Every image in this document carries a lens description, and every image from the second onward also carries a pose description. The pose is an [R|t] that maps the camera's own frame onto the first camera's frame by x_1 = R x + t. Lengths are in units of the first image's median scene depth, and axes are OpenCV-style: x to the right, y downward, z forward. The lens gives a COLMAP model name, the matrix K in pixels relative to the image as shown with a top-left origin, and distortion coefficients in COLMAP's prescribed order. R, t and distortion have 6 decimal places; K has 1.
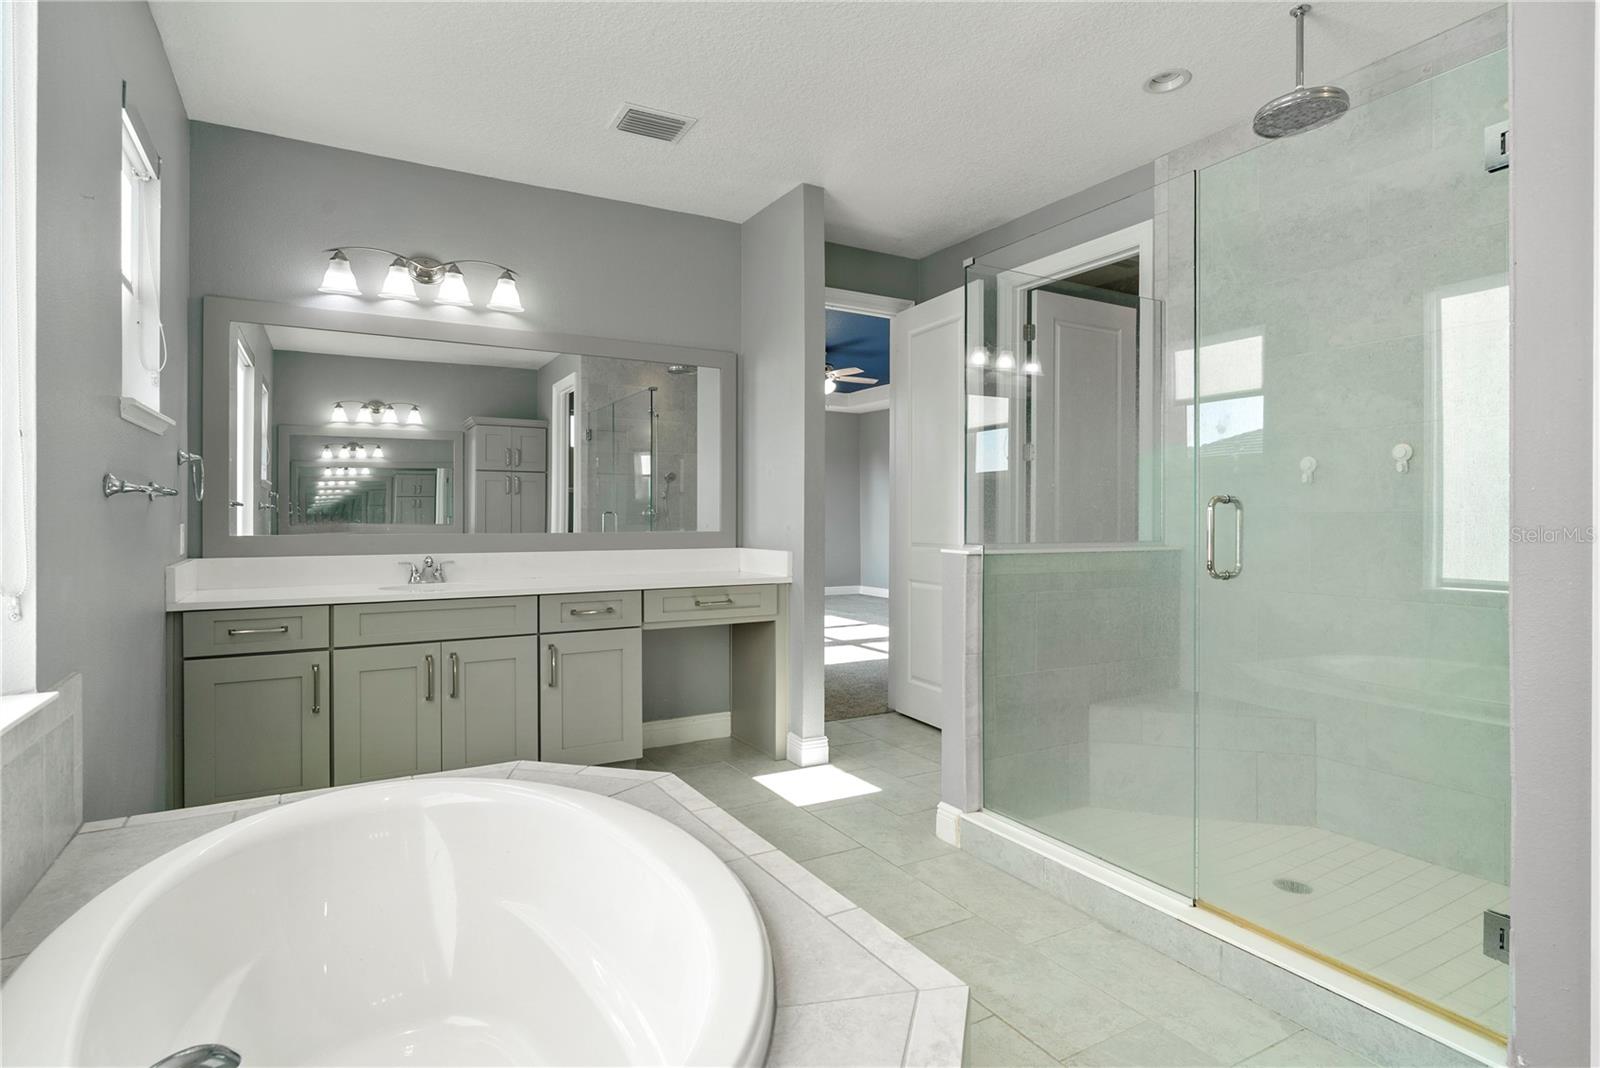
lens RADIAL K [[835.2, 0, 784.2], [0, 835.2, 520.2], [0, 0, 1]] dist [-0.002471, 0.000032]
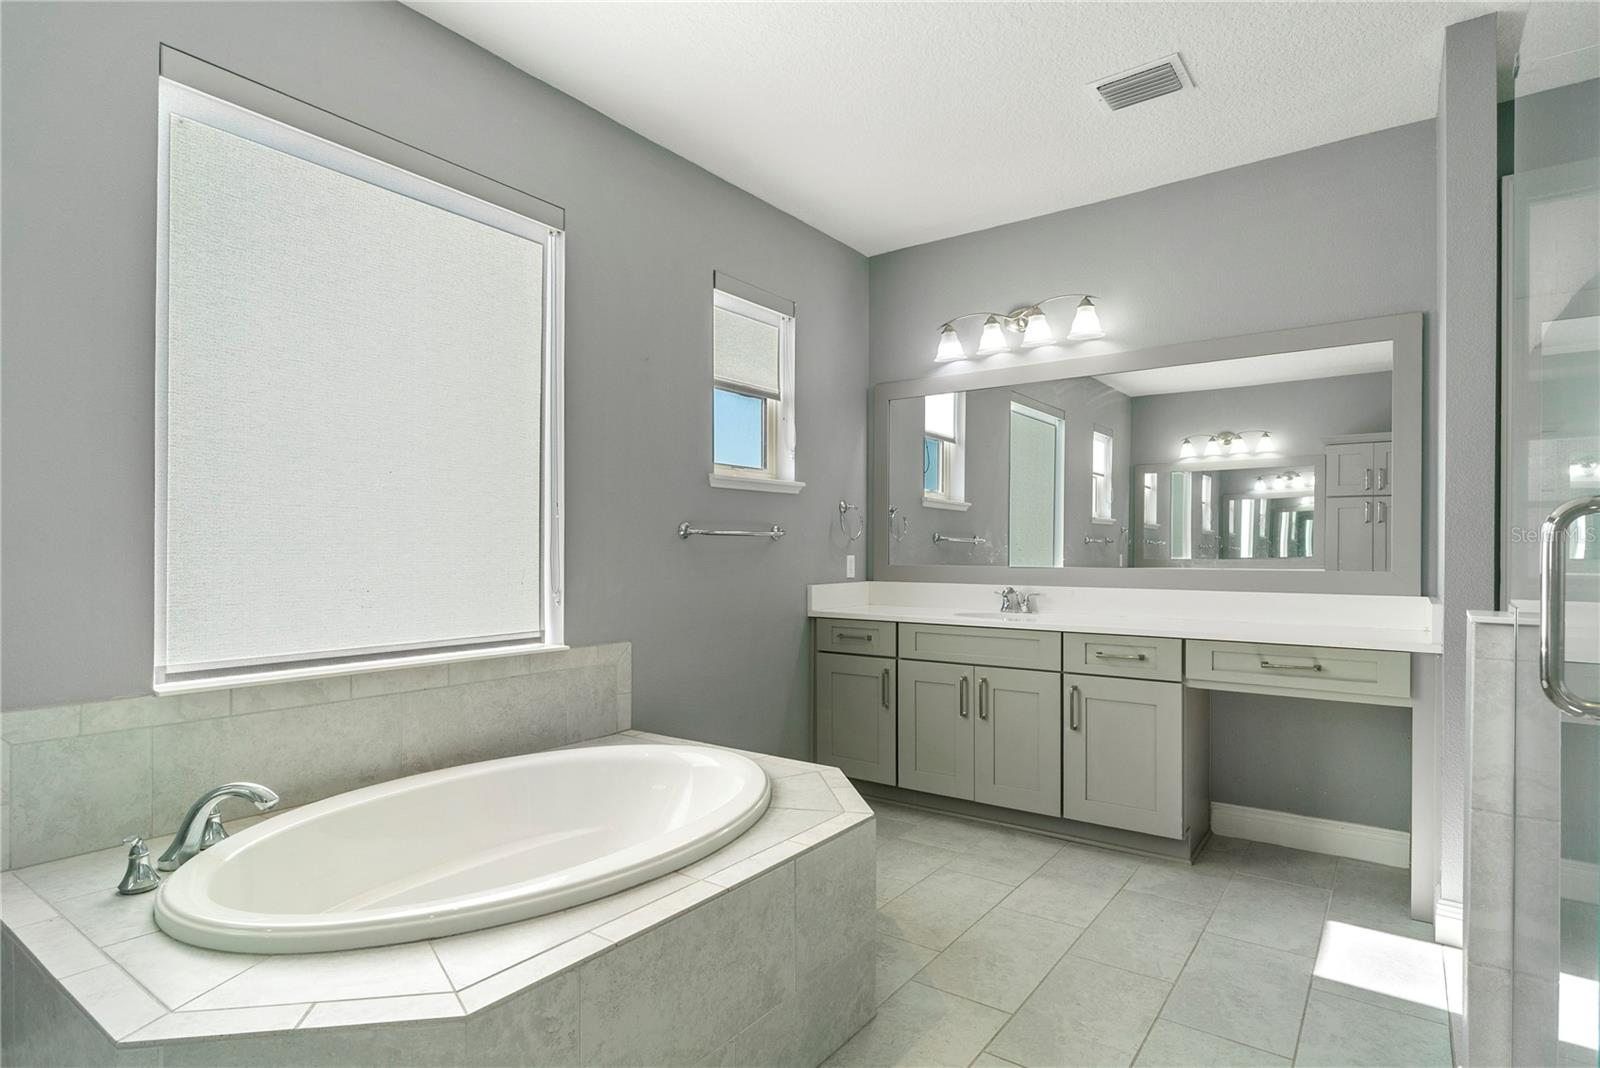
lens RADIAL K [[835.2, 0, 793.5], [0, 835.2, 560.6], [0, 0, 1]] dist [-0.002471, 0.000032]
pose [[0.401174, 0.012186, -0.915921, 0.438546], [-0.004805, 0.999926, 0.011199, -0.001941], [0.915989, -0.000091, 0.401202, 0.310880]]
